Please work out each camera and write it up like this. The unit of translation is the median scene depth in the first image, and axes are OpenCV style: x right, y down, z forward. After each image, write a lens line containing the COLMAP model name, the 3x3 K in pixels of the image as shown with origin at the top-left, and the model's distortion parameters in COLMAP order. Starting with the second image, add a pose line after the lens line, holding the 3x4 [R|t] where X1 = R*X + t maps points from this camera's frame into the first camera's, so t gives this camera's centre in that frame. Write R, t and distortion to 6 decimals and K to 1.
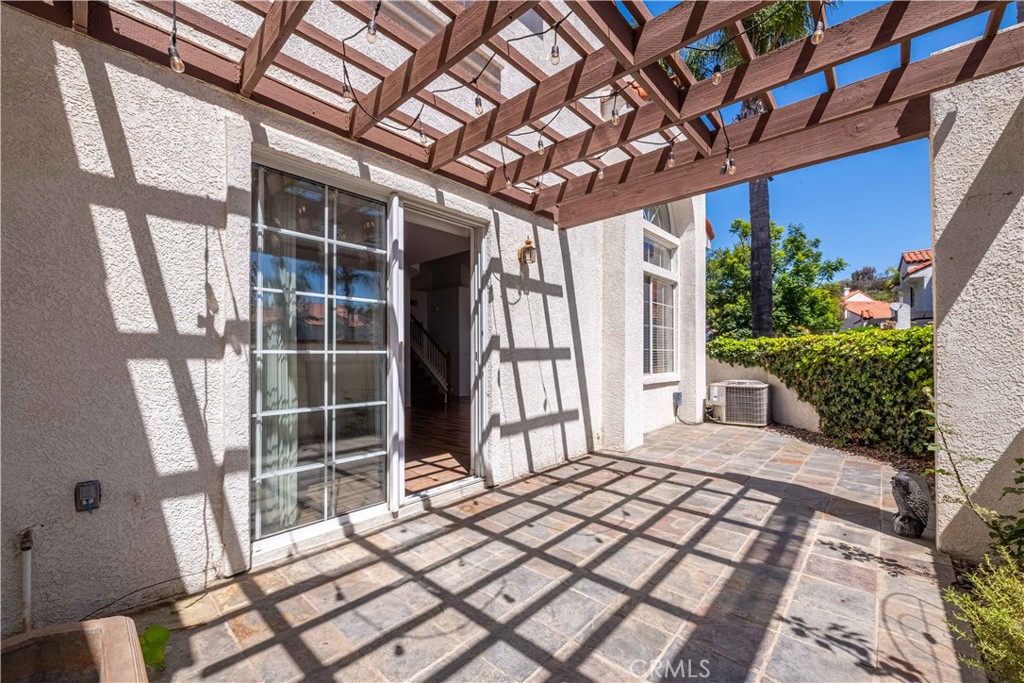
lens RADIAL K [[414.9, 0, 512.2], [0, 414.9, 347.5], [0, 0, 1]] dist [-0.006625, -0.000365]
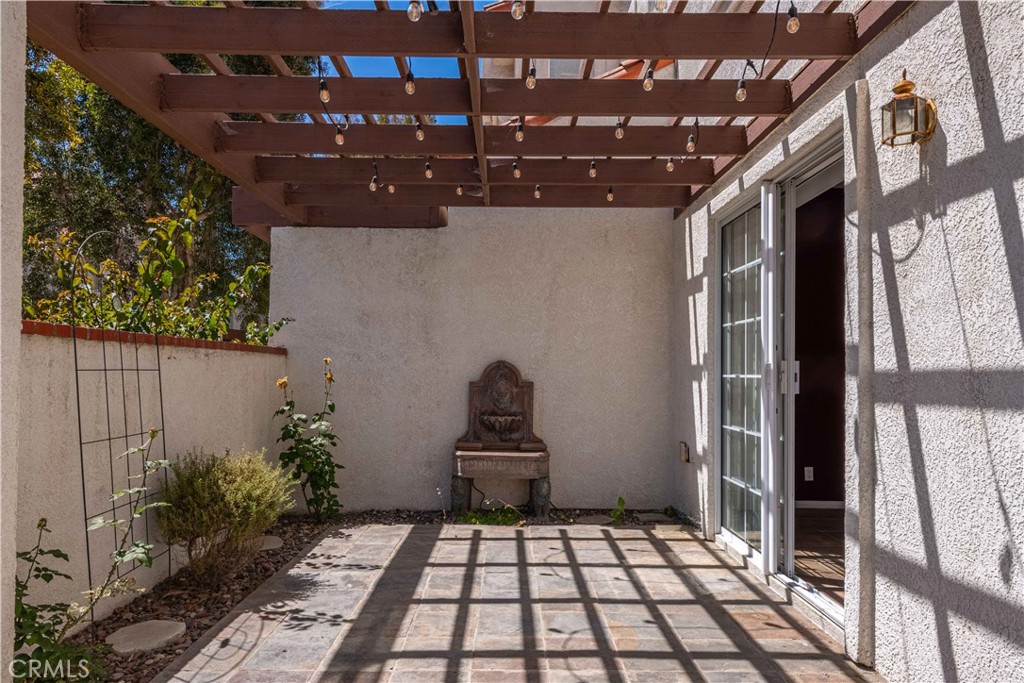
lens RADIAL K [[645.3, 0, 512.4], [0, 645.3, 342.4], [0, 0, 1]] dist [-0.000009, 0.000767]
pose [[-0.740569, -0.035259, -0.671055, 1.159488], [0.002997, 0.998439, -0.055769, 0.014605], [0.671974, -0.043312, -0.739307, 1.991961]]
